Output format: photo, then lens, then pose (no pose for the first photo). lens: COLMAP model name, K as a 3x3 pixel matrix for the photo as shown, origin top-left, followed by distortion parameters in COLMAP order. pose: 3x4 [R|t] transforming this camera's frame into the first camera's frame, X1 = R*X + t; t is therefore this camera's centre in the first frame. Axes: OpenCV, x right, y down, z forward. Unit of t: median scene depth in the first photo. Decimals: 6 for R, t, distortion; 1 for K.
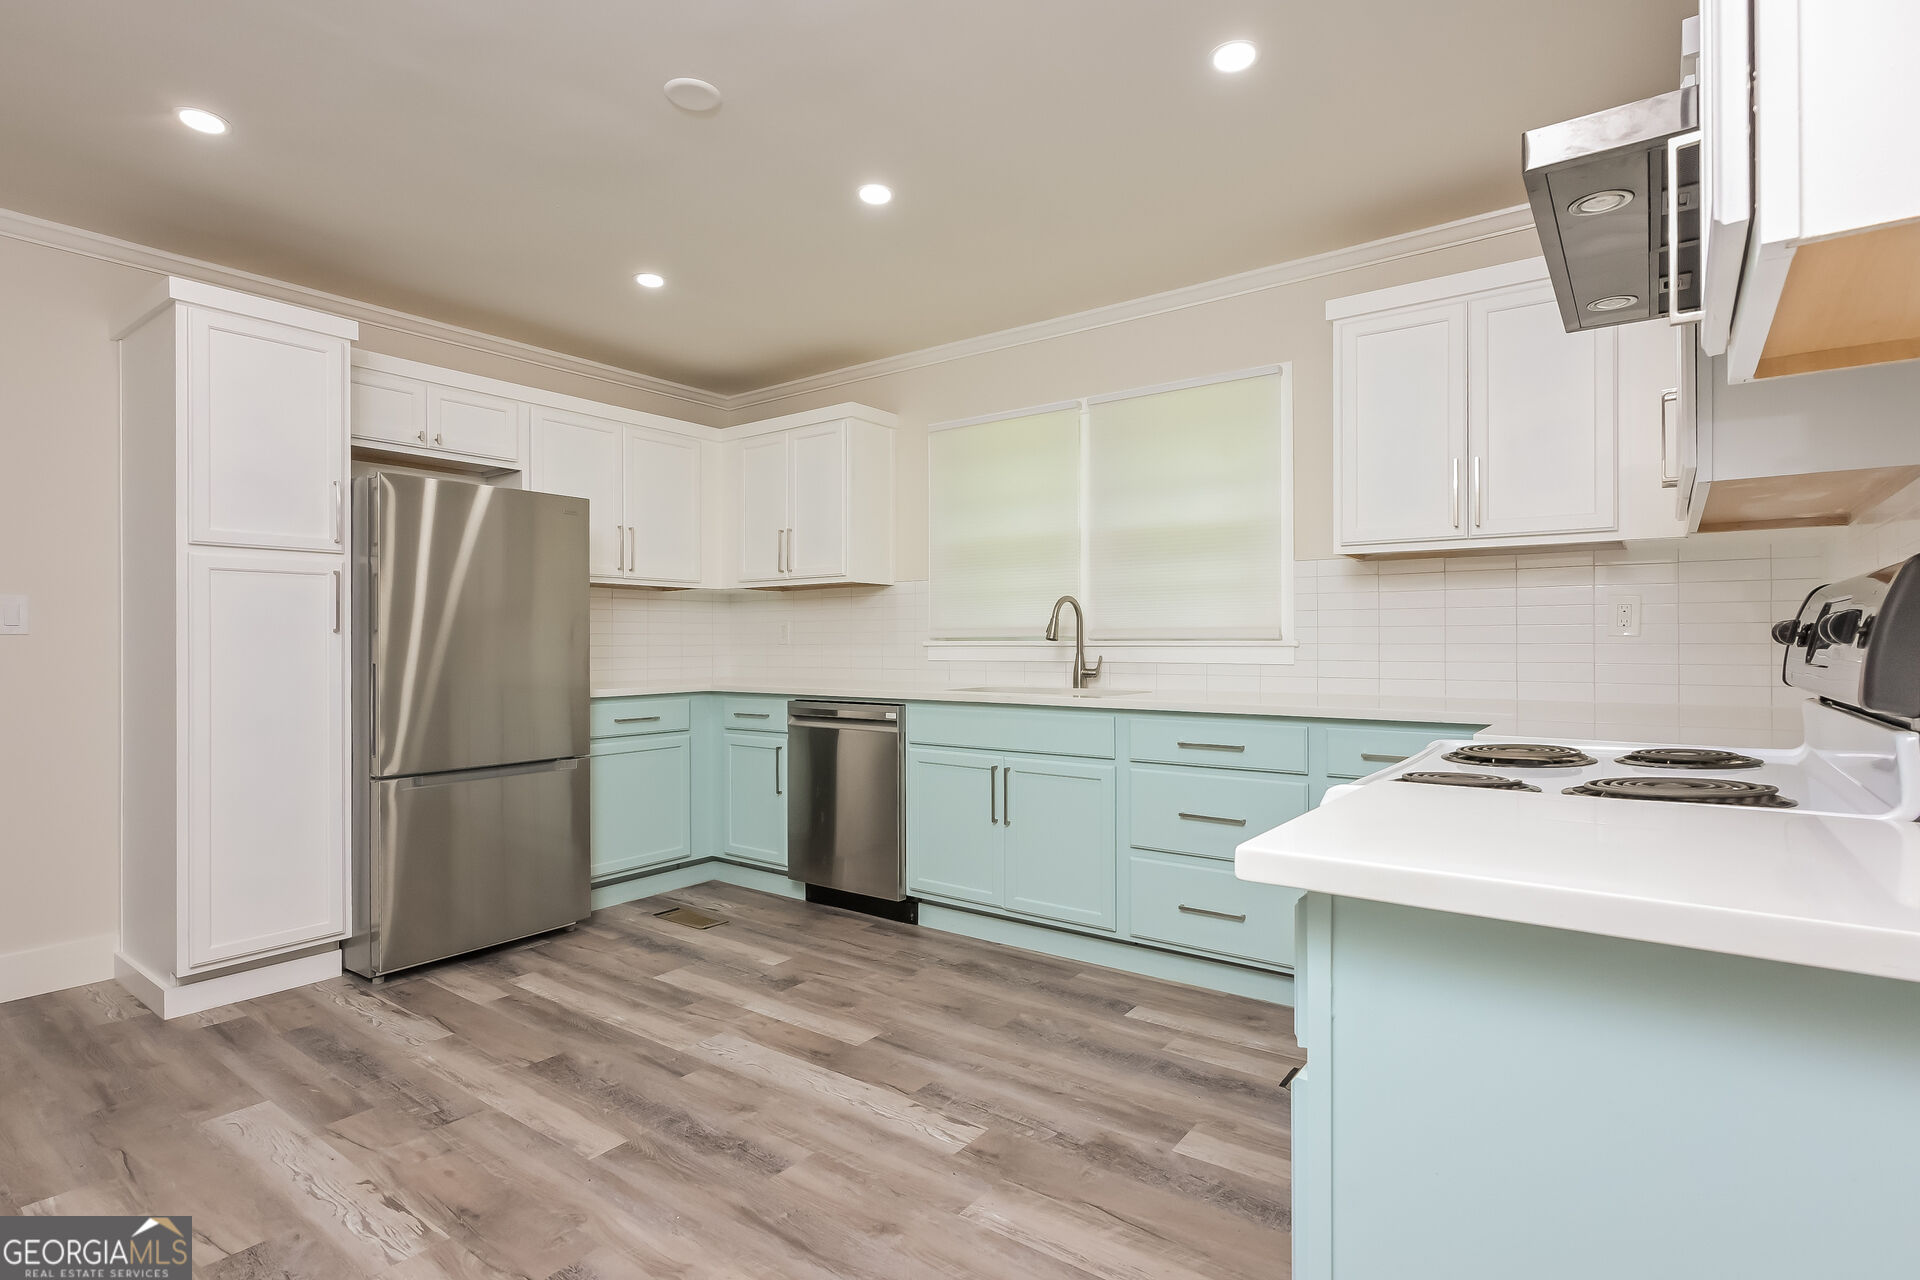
lens RADIAL K [[950.8, 0, 958.8], [0, 950.8, 639.4], [0, 0, 1]] dist [0.001330, -0.001526]
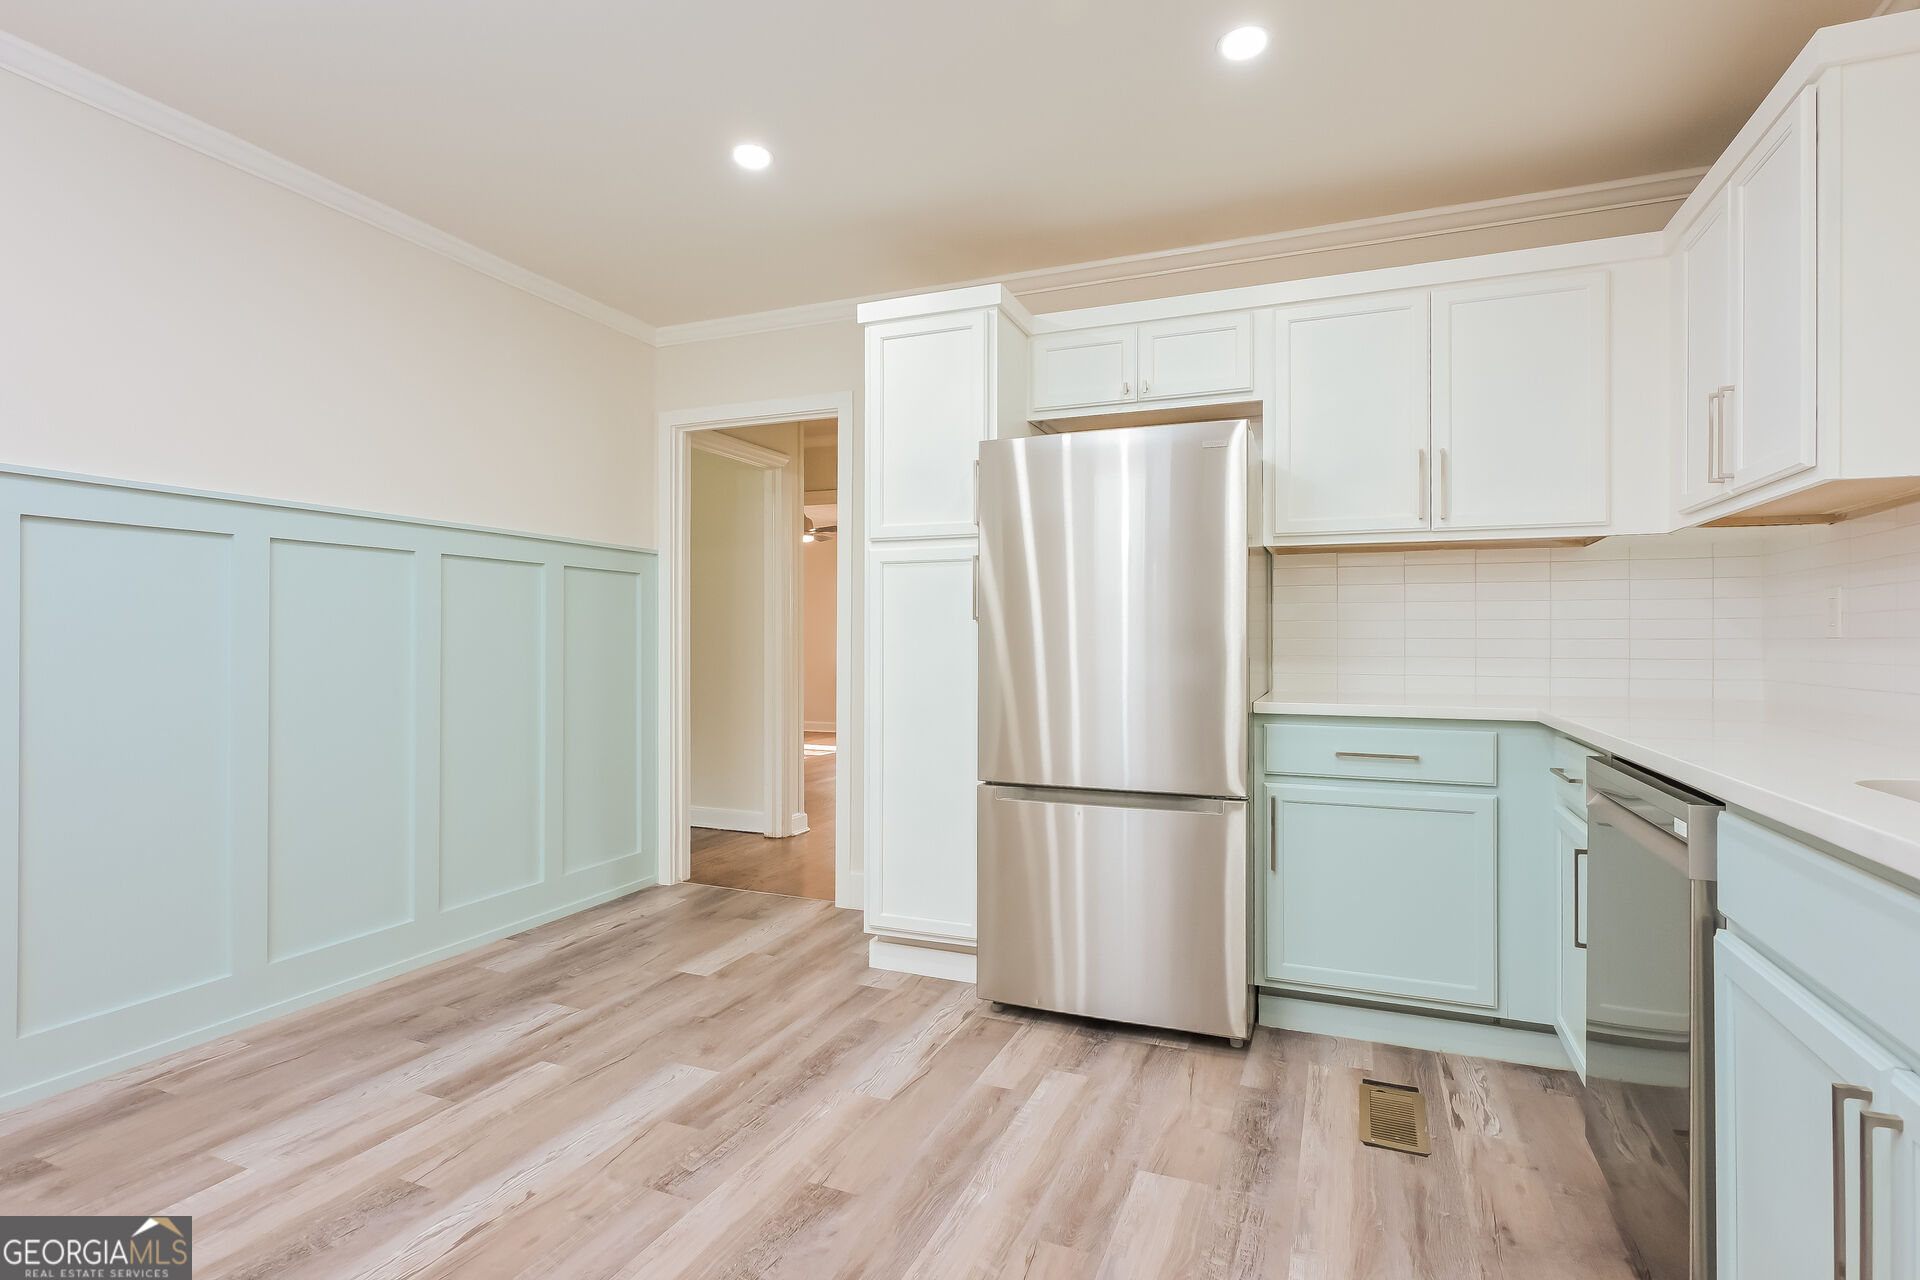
lens RADIAL K [[950.8, 0, 959.4], [0, 950.8, 632.8], [0, 0, 1]] dist [0.001330, -0.001526]
pose [[0.244993, -0.002604, -0.969521, 0.258908], [-0.000757, 0.999996, -0.002877, 0.007695], [0.969525, 0.001439, 0.244990, 0.759246]]
